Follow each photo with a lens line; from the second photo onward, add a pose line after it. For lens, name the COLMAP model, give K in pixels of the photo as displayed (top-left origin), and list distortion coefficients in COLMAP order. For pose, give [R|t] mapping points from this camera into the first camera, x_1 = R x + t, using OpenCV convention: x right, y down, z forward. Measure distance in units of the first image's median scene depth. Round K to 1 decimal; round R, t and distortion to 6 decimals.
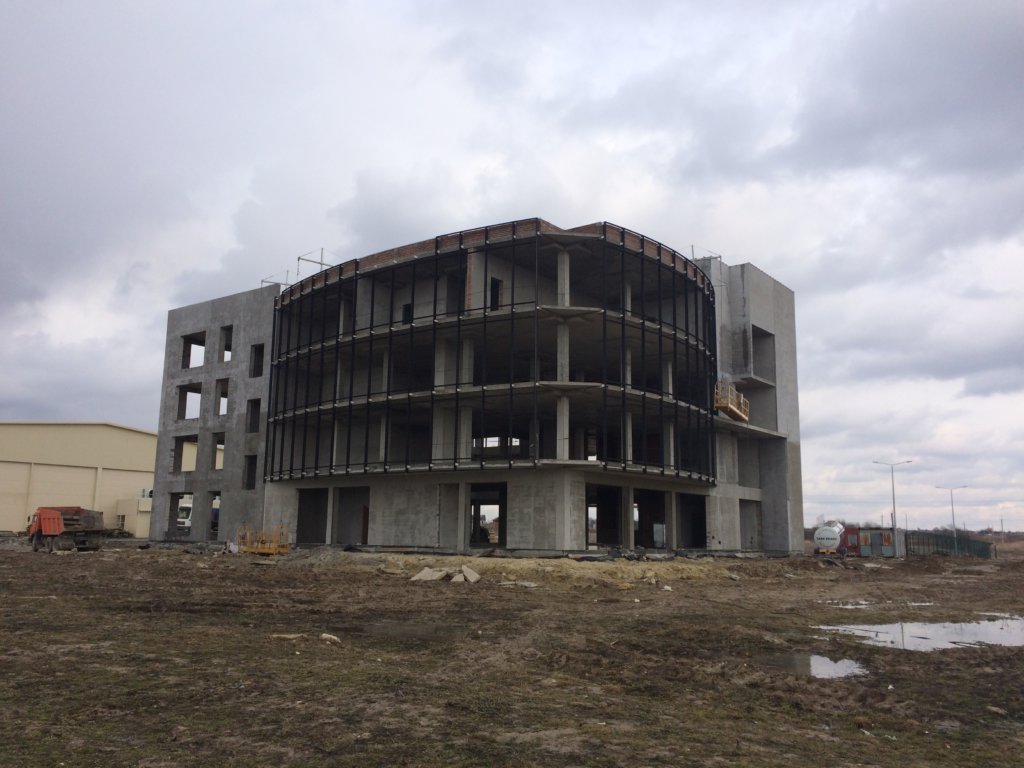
lens RADIAL K [[863.7, 0, 511.9], [0, 863.7, 385.0], [0, 0, 1]] dist [0.052867, -0.026002]
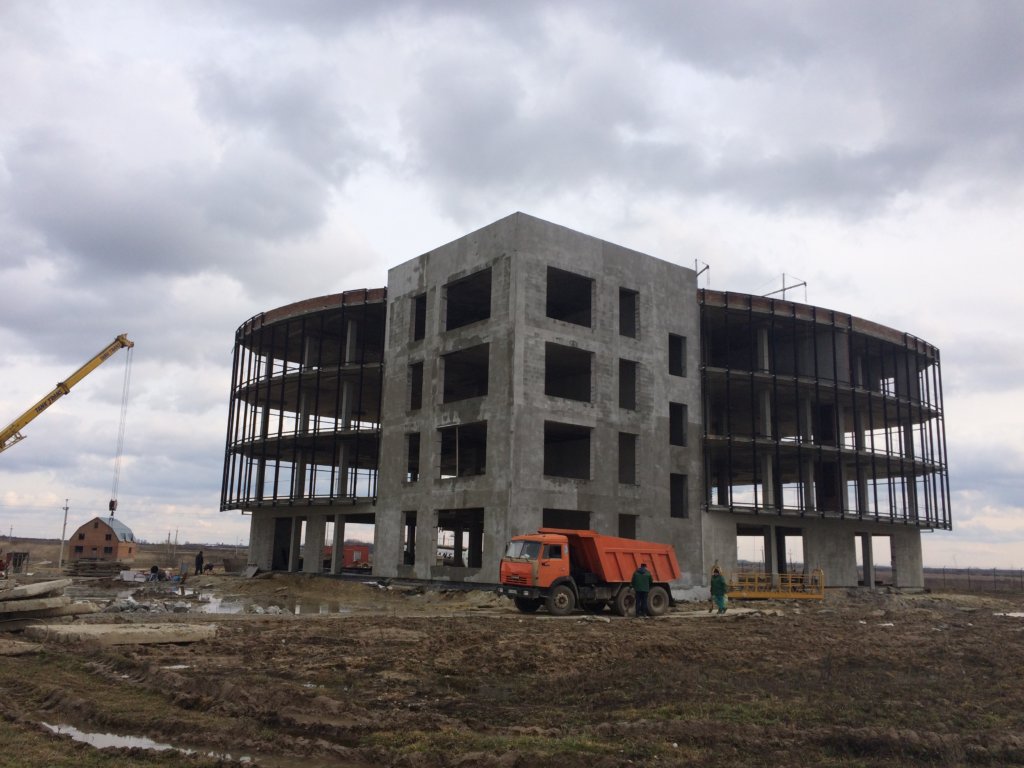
lens RADIAL K [[863.7, 0, 512.3], [0, 863.7, 384.0], [0, 0, 1]] dist [0.052867, -0.026002]
pose [[0.225362, 0.185166, 0.956517, -1.100852], [-0.184036, 0.972189, -0.144839, 0.142724], [-0.956735, -0.143393, 0.253172, 0.953047]]
